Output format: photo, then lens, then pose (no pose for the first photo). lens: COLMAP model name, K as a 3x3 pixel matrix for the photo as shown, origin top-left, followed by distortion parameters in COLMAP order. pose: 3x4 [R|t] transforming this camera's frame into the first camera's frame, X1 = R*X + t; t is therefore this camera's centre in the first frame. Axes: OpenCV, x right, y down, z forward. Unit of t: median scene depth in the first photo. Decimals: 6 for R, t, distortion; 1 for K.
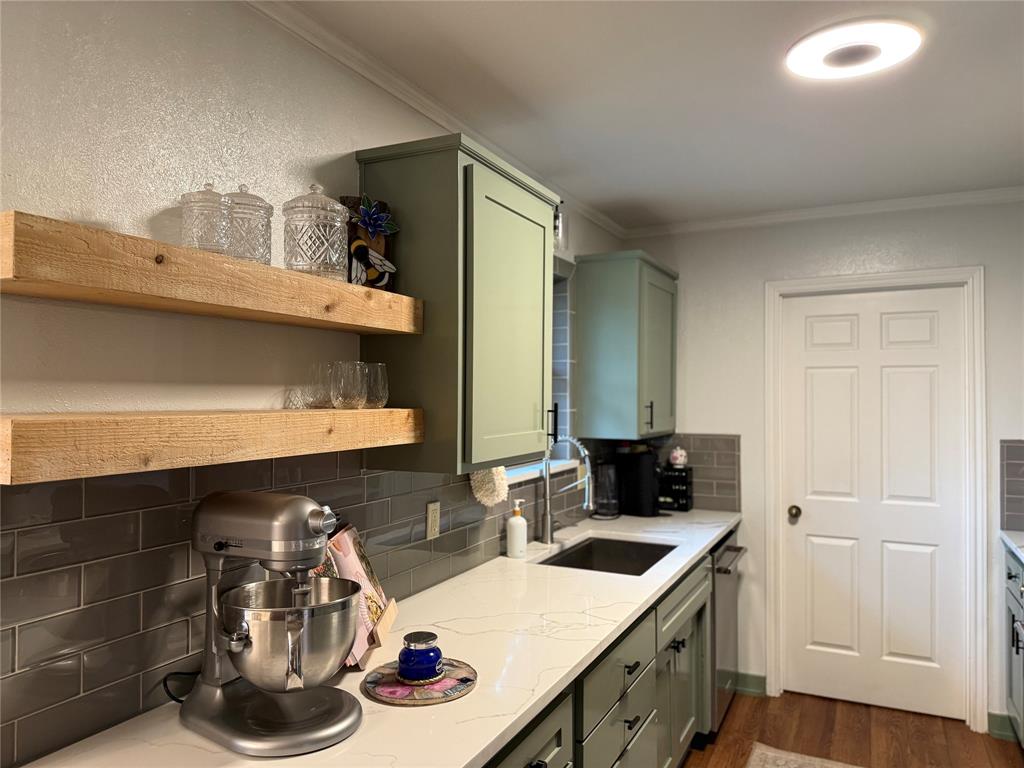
lens RADIAL K [[750.3, 0, 507.0], [0, 750.3, 386.2], [0, 0, 1]] dist [0.089370, -0.089493]
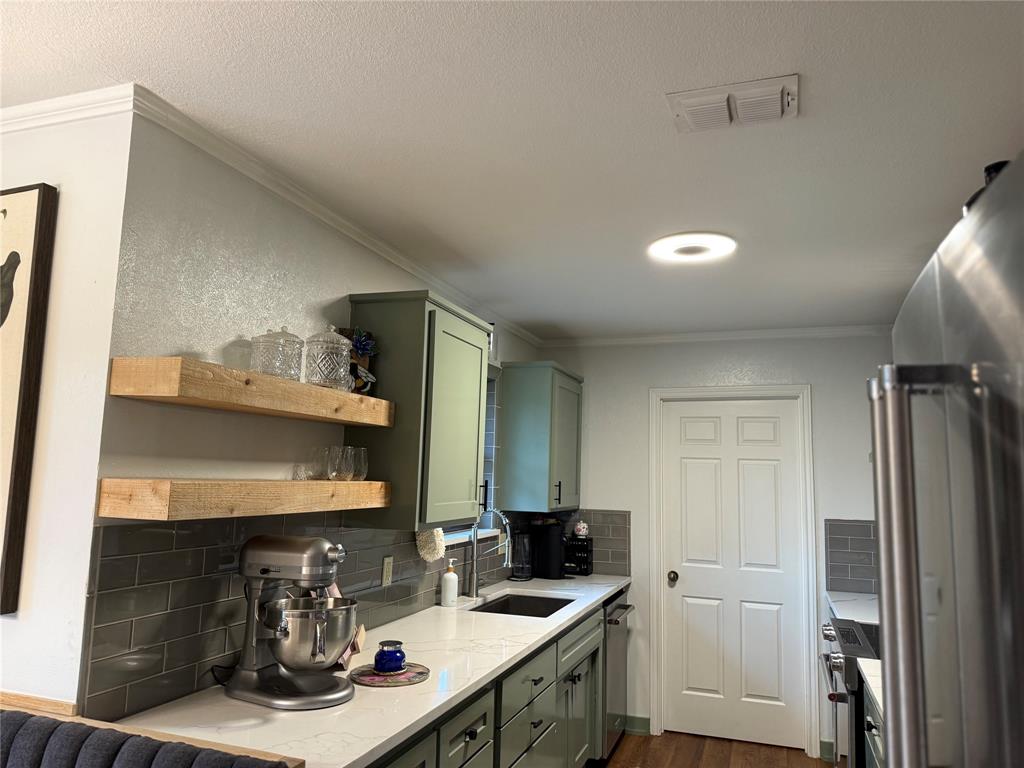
lens RADIAL K [[734.3, 0, 512.0], [0, 734.3, 384.0], [0, 0, 1]] dist [0.103981, -0.161119]
pose [[0.992946, 0.038809, 0.112037, -0.039761], [-0.026063, 0.993245, -0.113072, -0.000794], [-0.115669, 0.109354, 0.987250, -0.289080]]
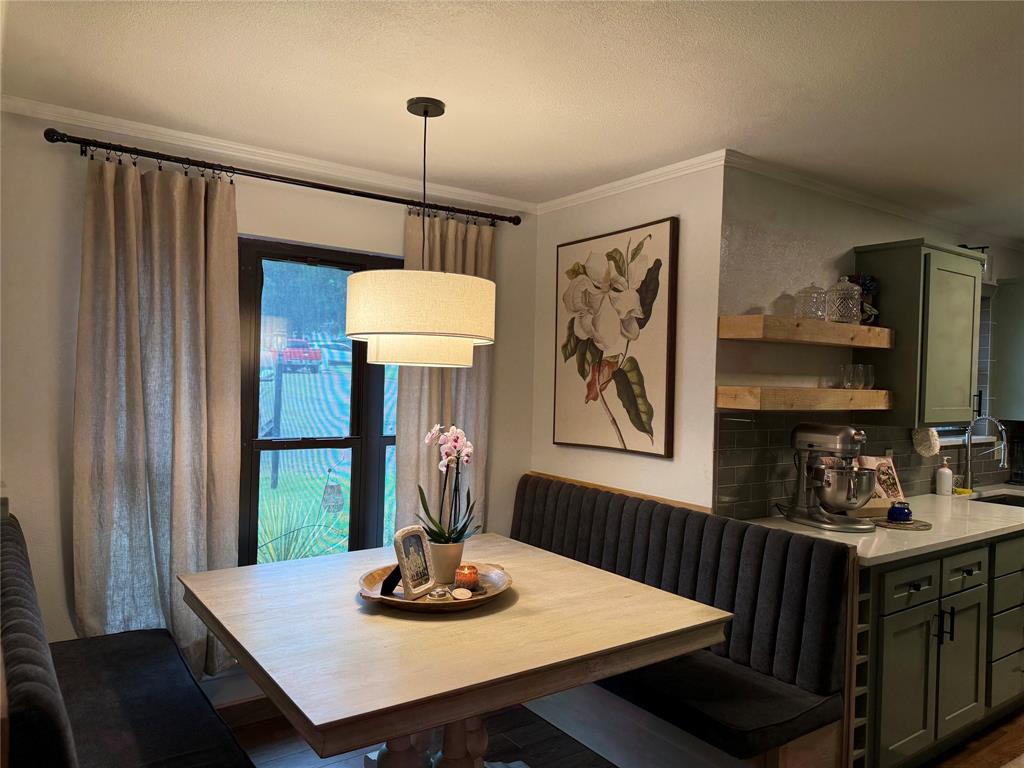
lens RADIAL K [[728.8, 0, 511.4], [0, 728.8, 386.4], [0, 0, 1]] dist [0.006173, -0.003062]
pose [[0.881478, 0.025486, -0.471536, -0.074179], [-0.018372, 0.999637, 0.019684, 0.001685], [0.471867, -0.008688, 0.881627, -0.748886]]
